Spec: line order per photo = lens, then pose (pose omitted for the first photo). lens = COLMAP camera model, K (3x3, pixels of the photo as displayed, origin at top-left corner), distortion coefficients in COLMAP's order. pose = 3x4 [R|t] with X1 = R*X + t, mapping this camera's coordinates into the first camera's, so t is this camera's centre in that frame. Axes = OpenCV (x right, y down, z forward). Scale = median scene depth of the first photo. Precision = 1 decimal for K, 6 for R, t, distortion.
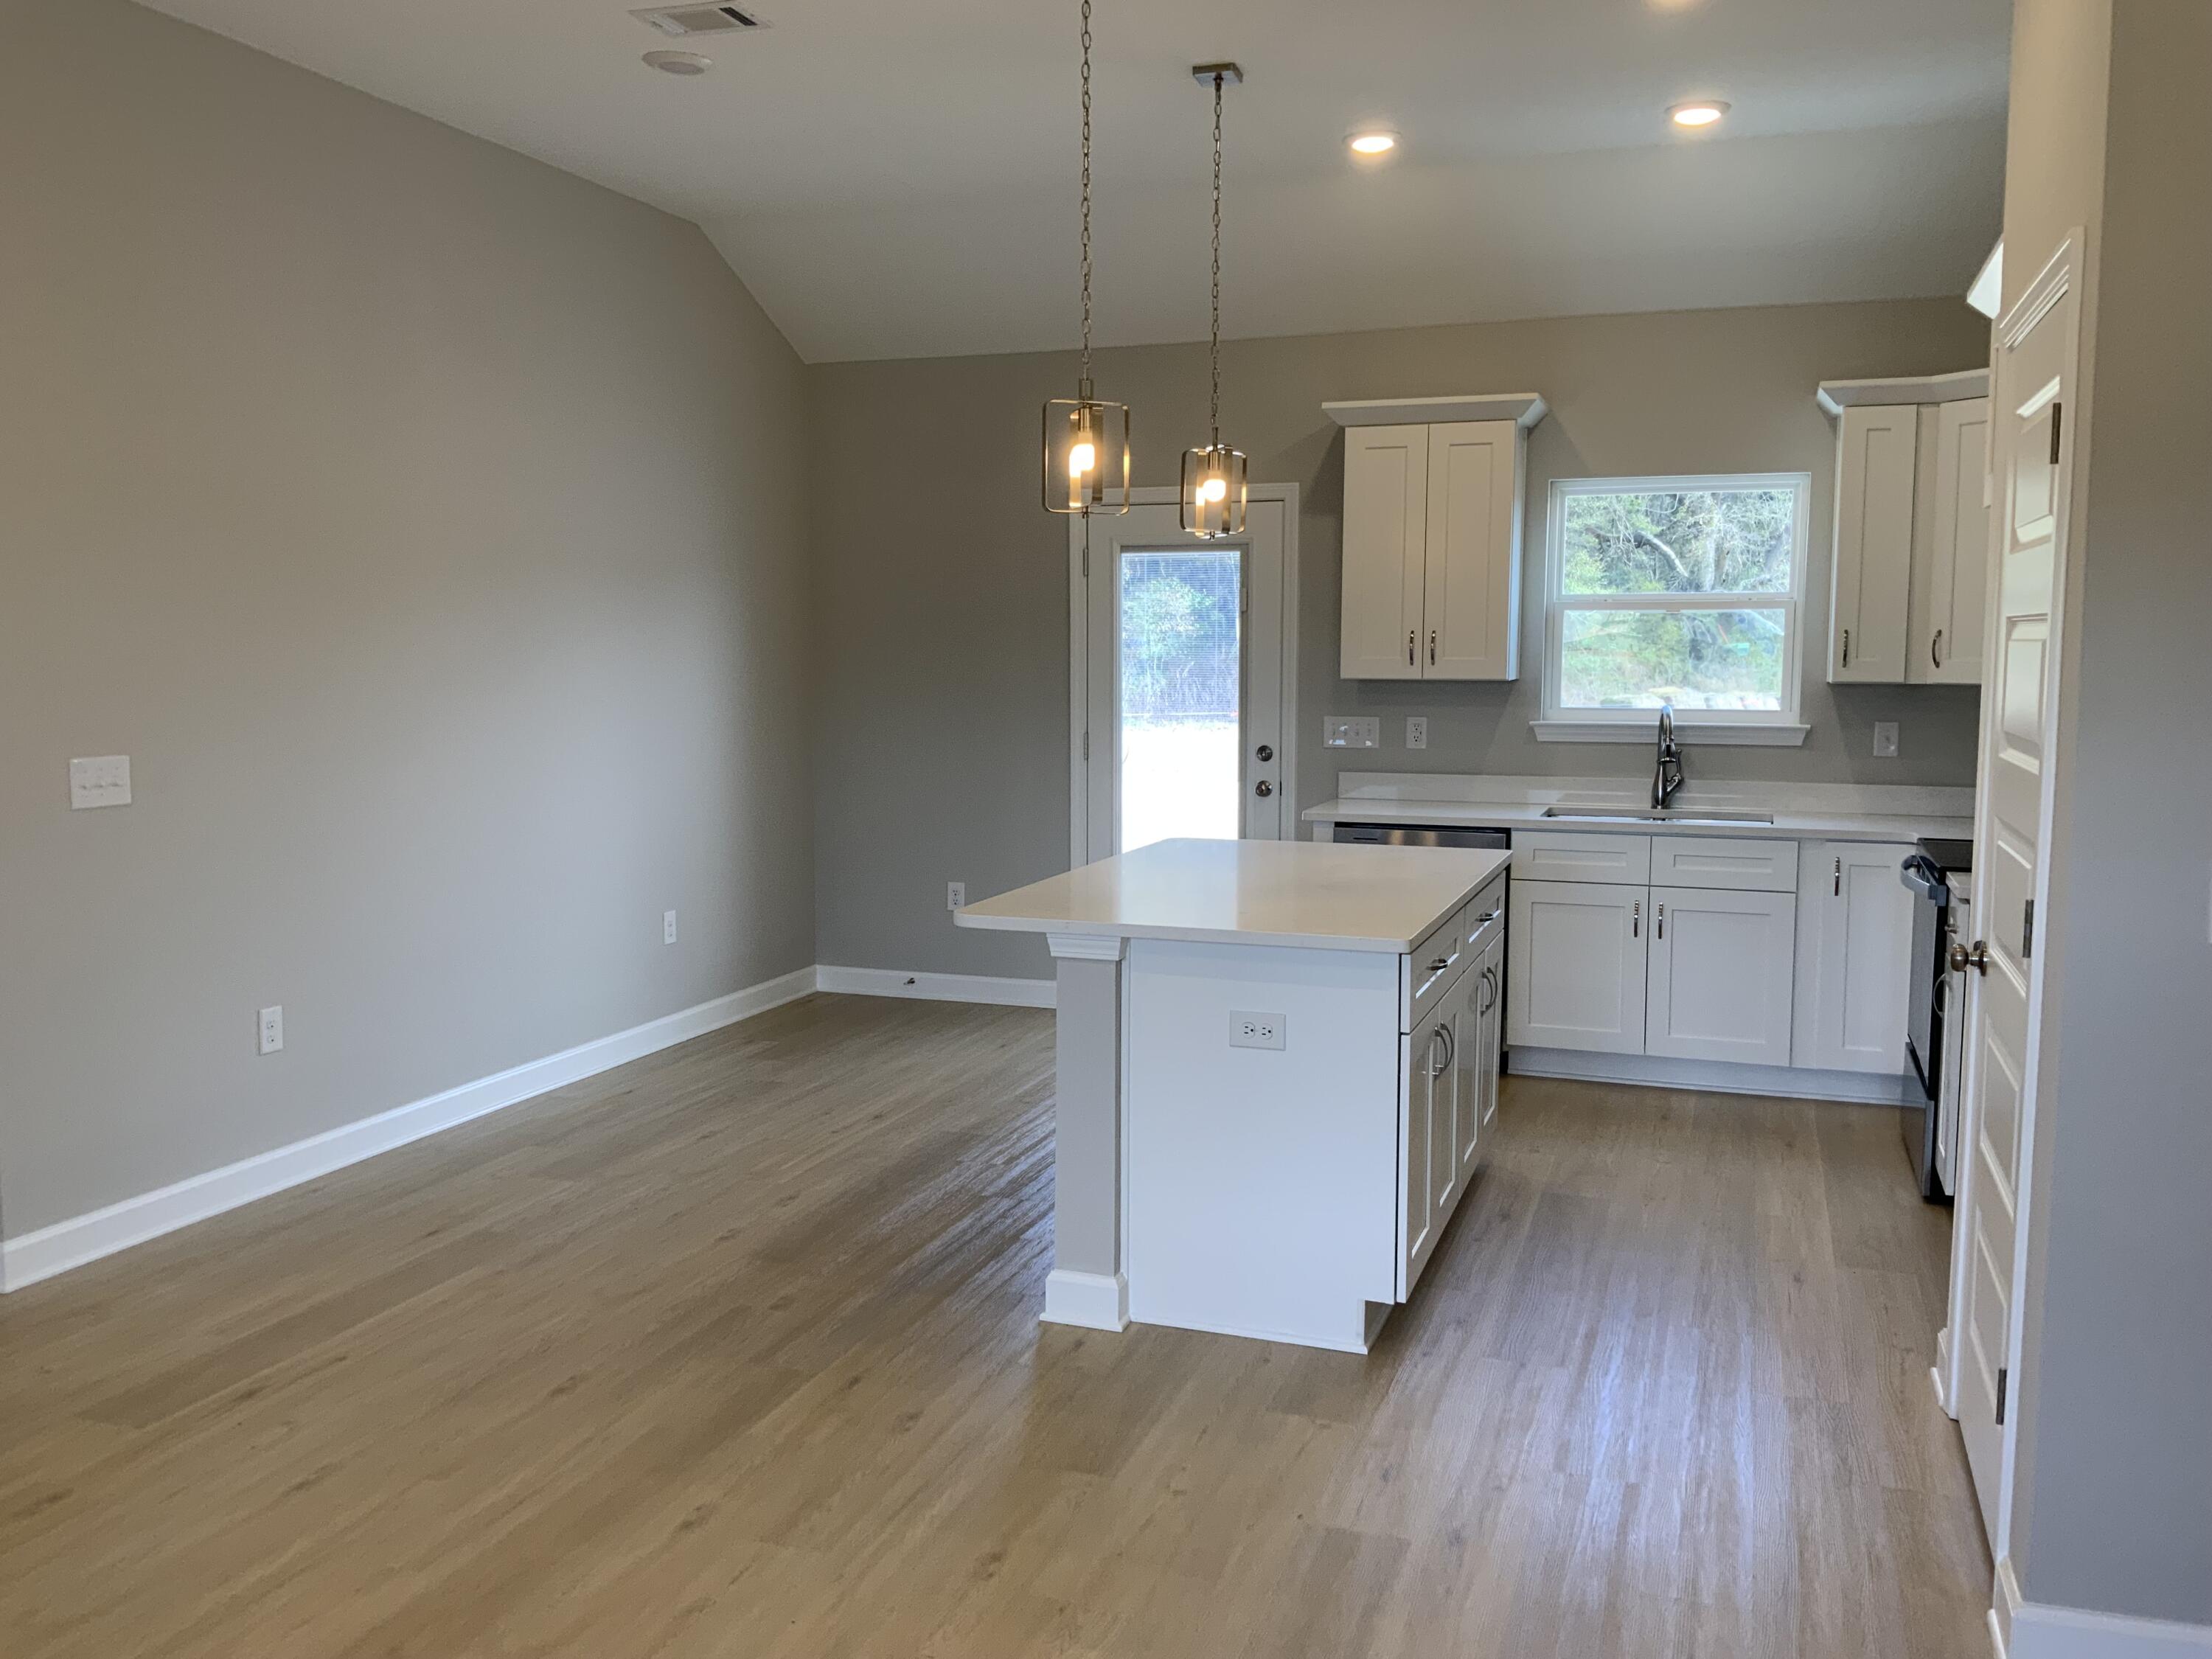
lens RADIAL K [[1819.5, 0, 1106.0], [0, 1819.5, 829.5], [0, 0, 1]] dist [0.045997, 0.001129]
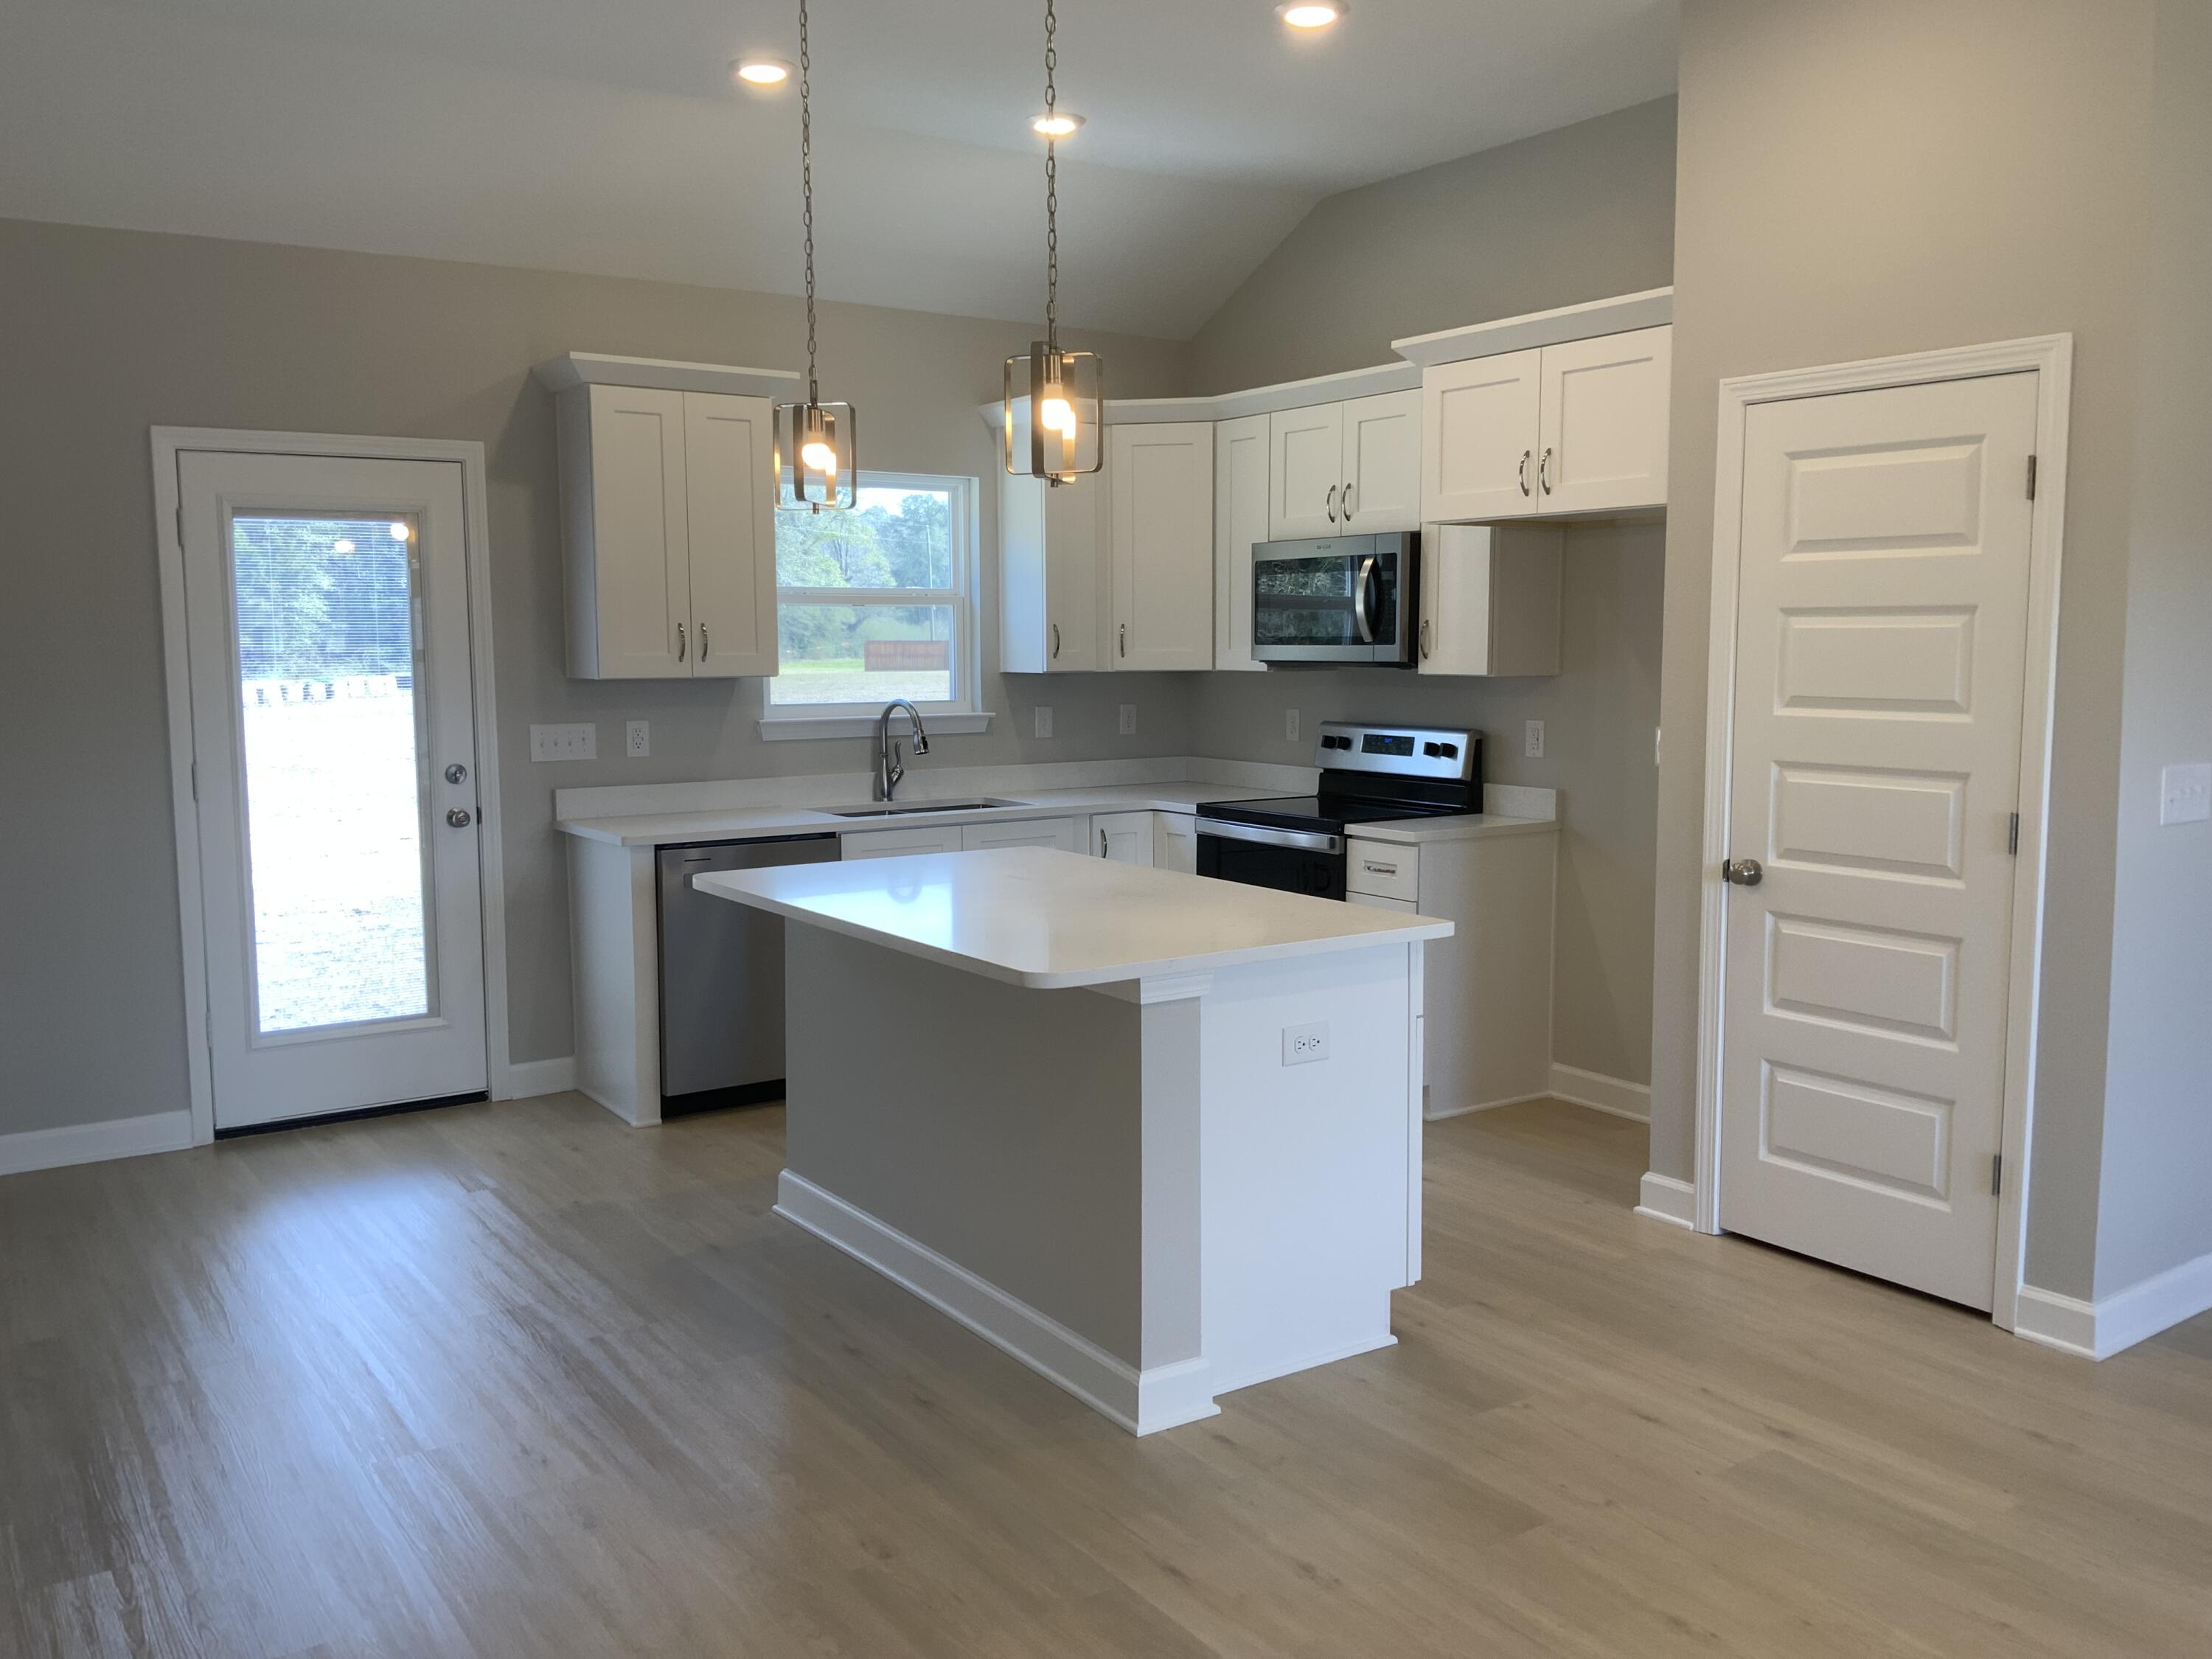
lens RADIAL K [[1832.7, 0, 1106.0], [0, 1832.7, 829.5], [0, 0, 1]] dist [0.017480, -0.001969]
pose [[0.590091, -0.089845, 0.802322, -0.437666], [0.088757, 0.994984, 0.046141, -0.031983], [-0.802443, 0.043985, 0.595105, 0.308684]]
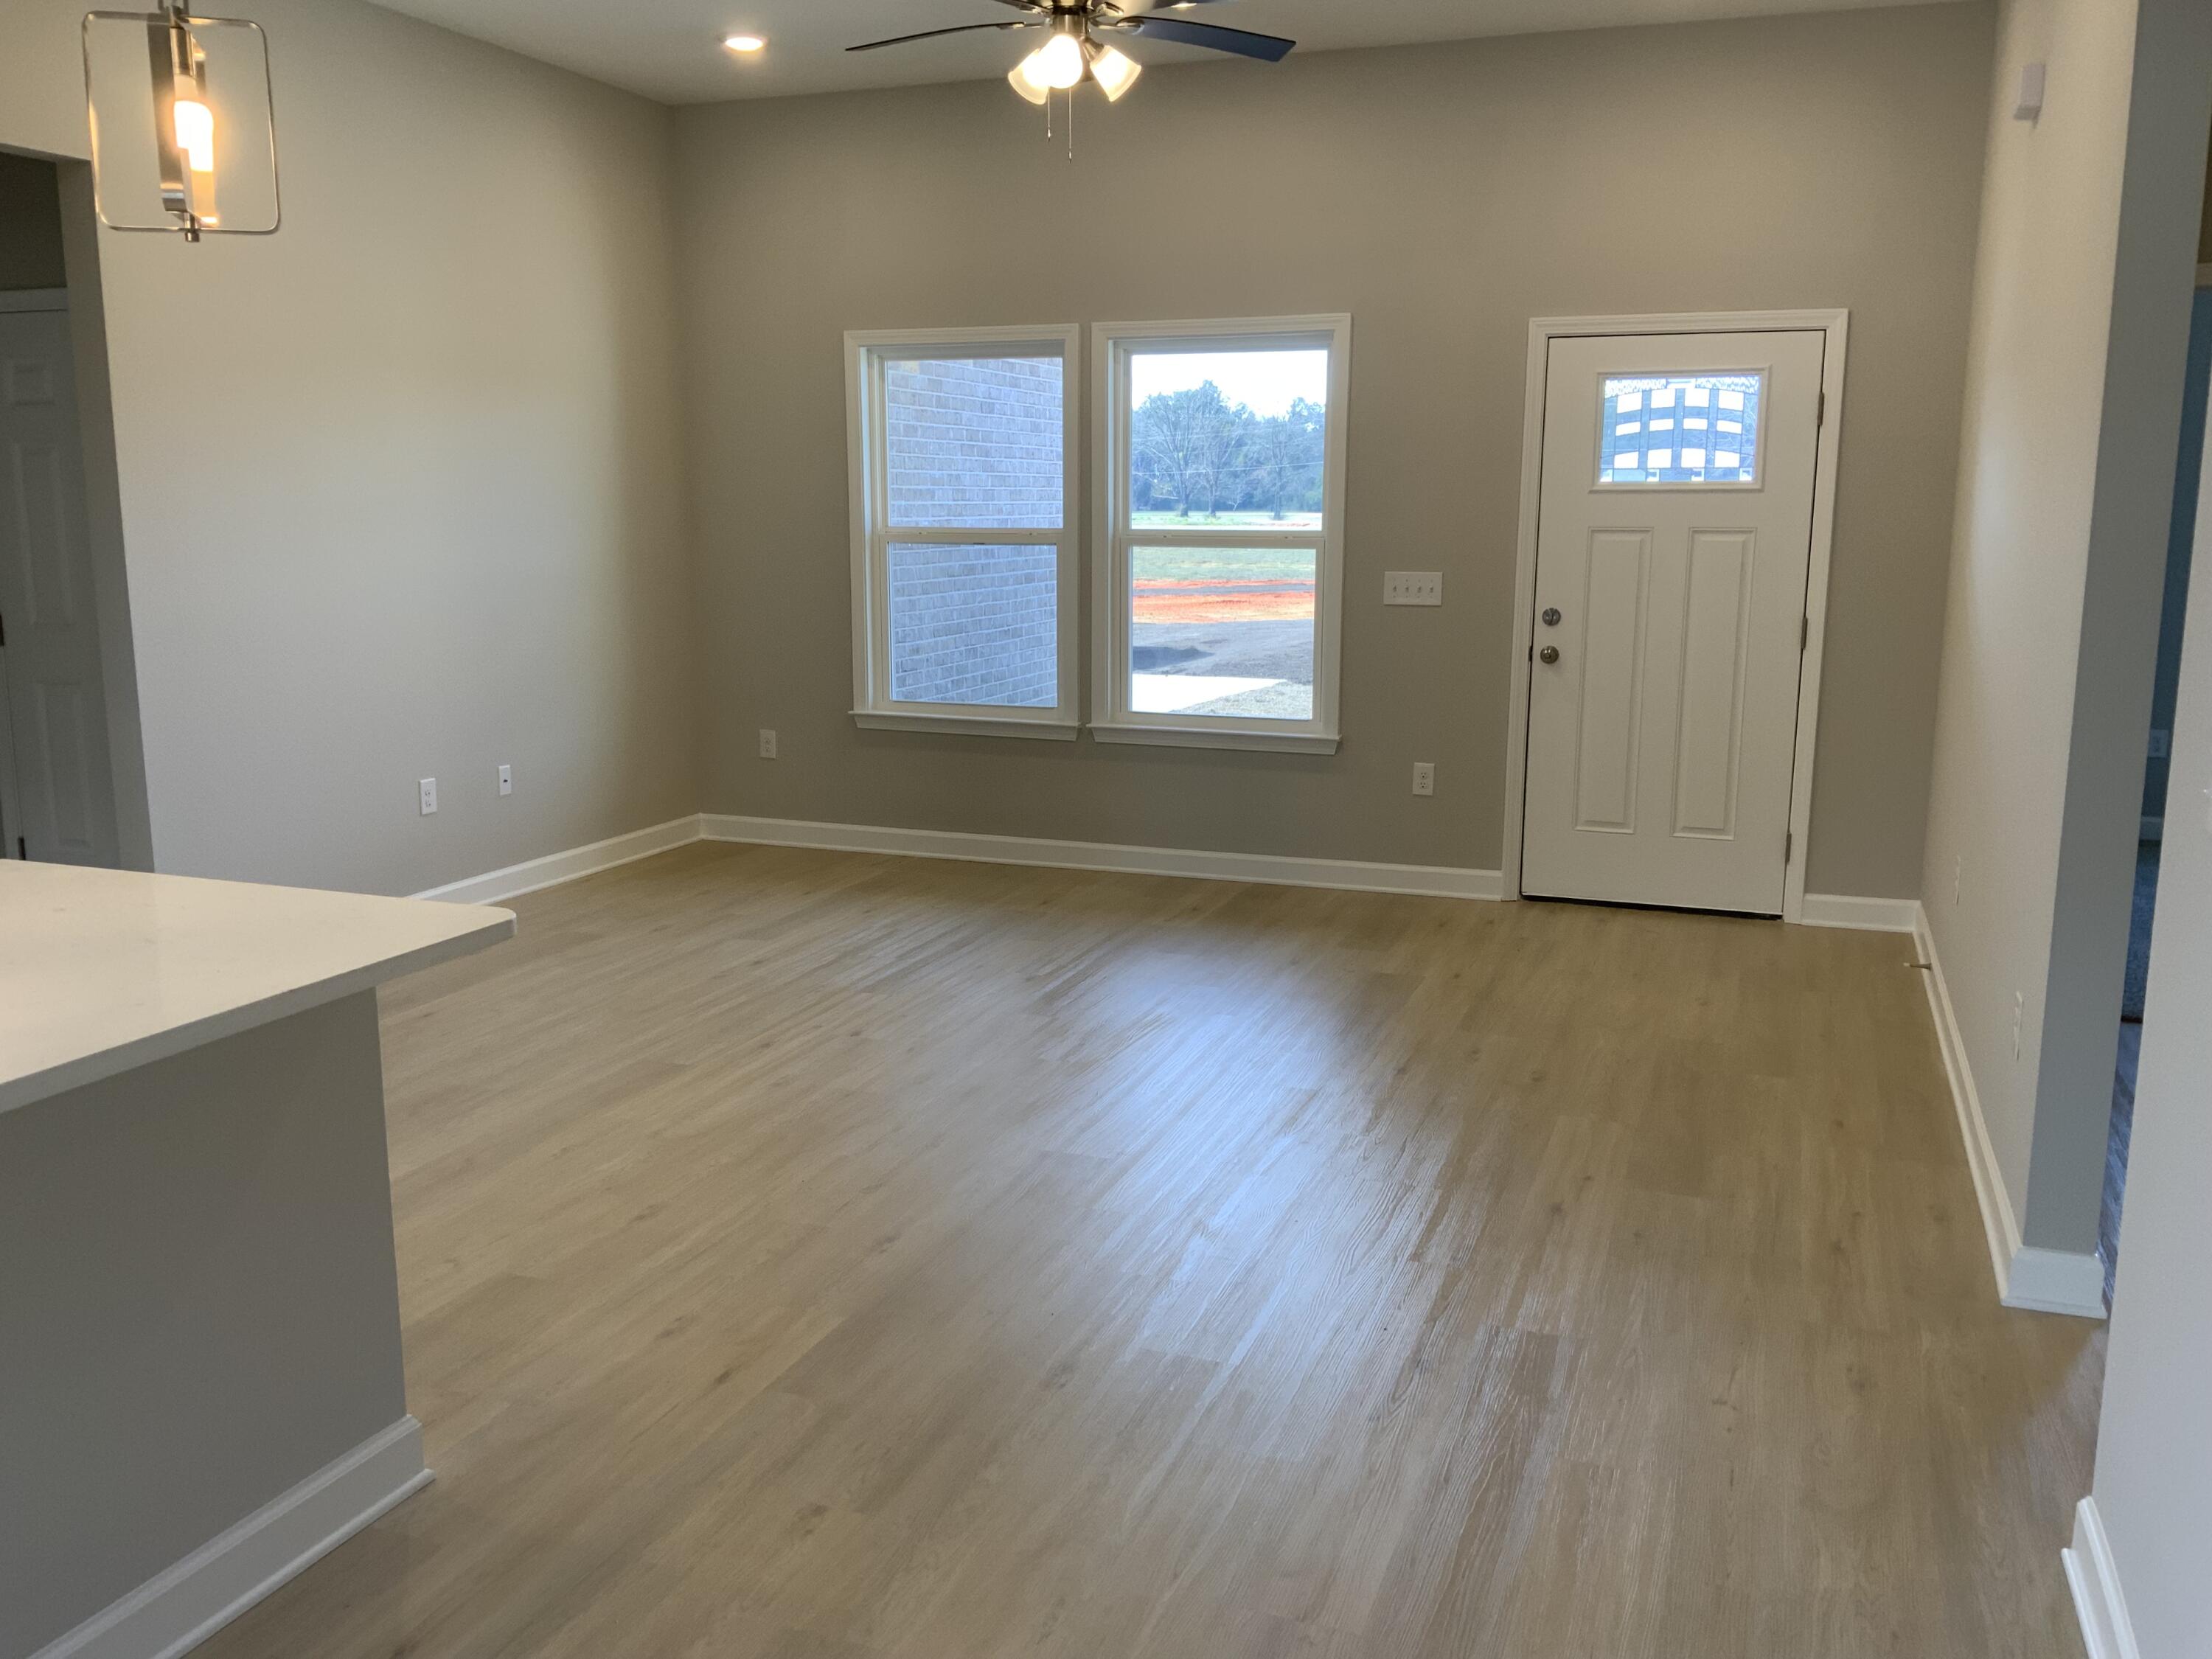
lens RADIAL K [[1819.5, 0, 1106.0], [0, 1819.5, 829.5], [0, 0, 1]] dist [0.045997, 0.001129]
pose [[-0.999822, -0.008194, 0.017022, -0.186889], [-0.003045, 0.959165, 0.282830, -0.101603], [-0.018645, 0.282728, -0.959019, 0.993650]]
